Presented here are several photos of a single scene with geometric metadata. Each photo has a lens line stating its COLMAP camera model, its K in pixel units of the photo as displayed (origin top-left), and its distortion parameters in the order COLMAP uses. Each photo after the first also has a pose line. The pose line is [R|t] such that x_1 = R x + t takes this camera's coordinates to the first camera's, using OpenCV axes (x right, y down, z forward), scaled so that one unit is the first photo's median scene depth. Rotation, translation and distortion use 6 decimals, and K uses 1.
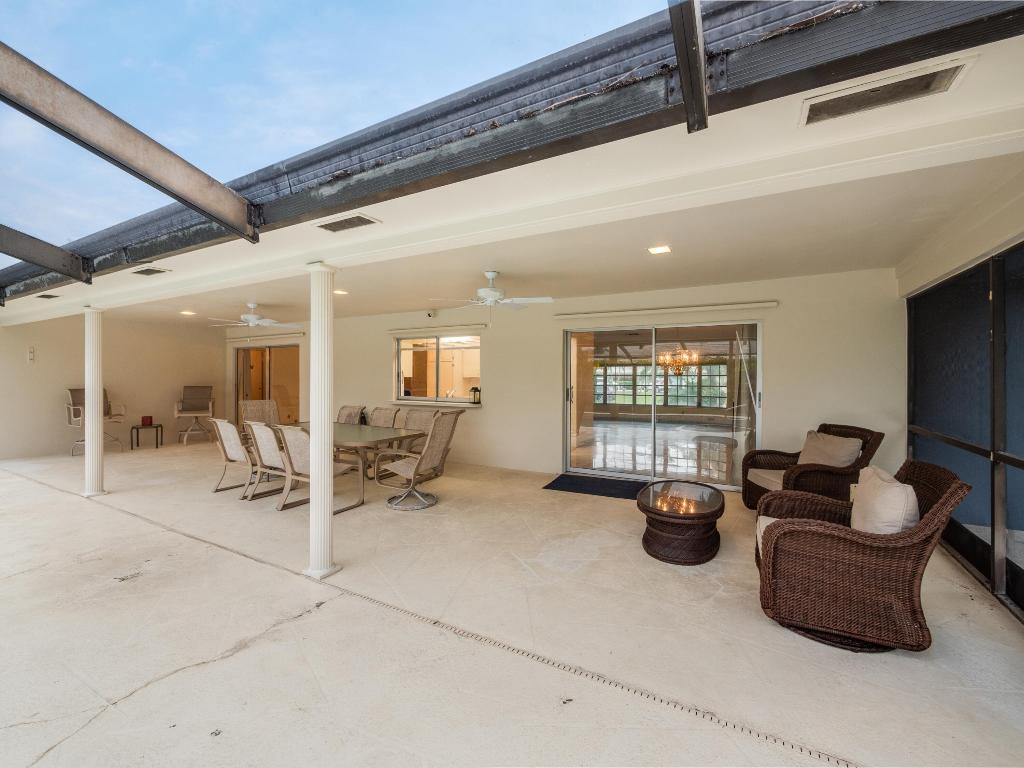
lens RADIAL K [[434.1, 0, 510.9], [0, 434.1, 380.4], [0, 0, 1]] dist [-0.001062, -0.000069]
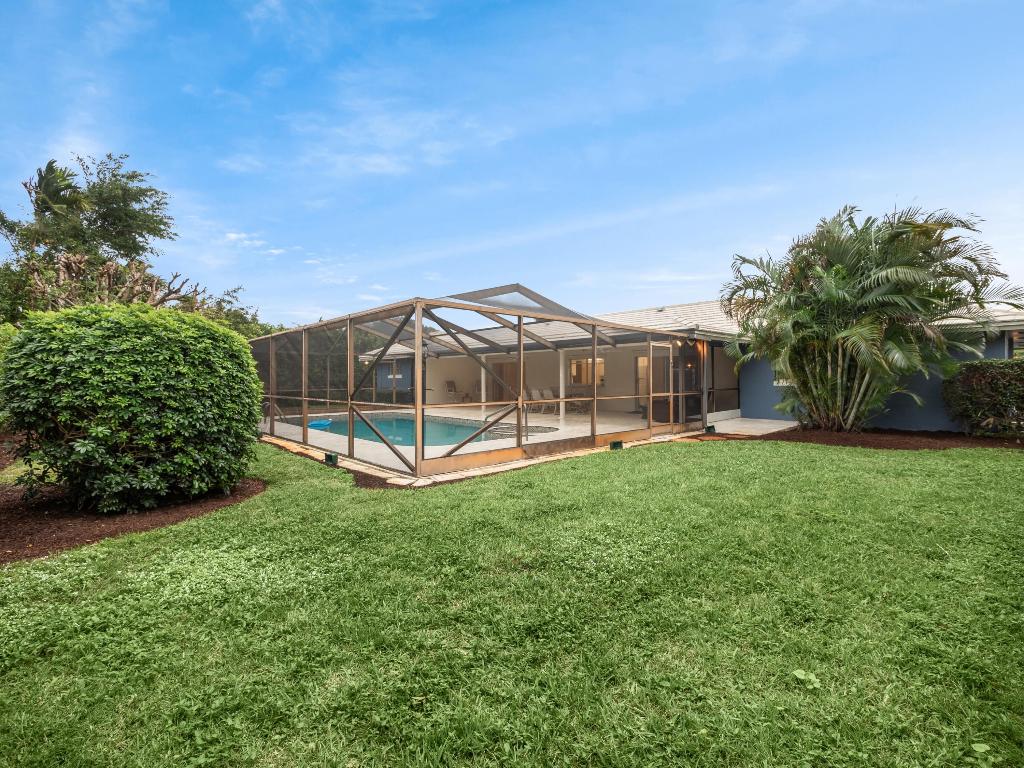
lens RADIAL K [[434.1, 0, 510.9], [0, 434.1, 380.4], [0, 0, 1]] dist [-0.001062, -0.000069]
pose [[0.949052, -0.008786, -0.314998, 0.184734], [0.007305, 0.999956, -0.005882, 0.031012], [0.315036, 0.003281, 0.949074, -1.387139]]
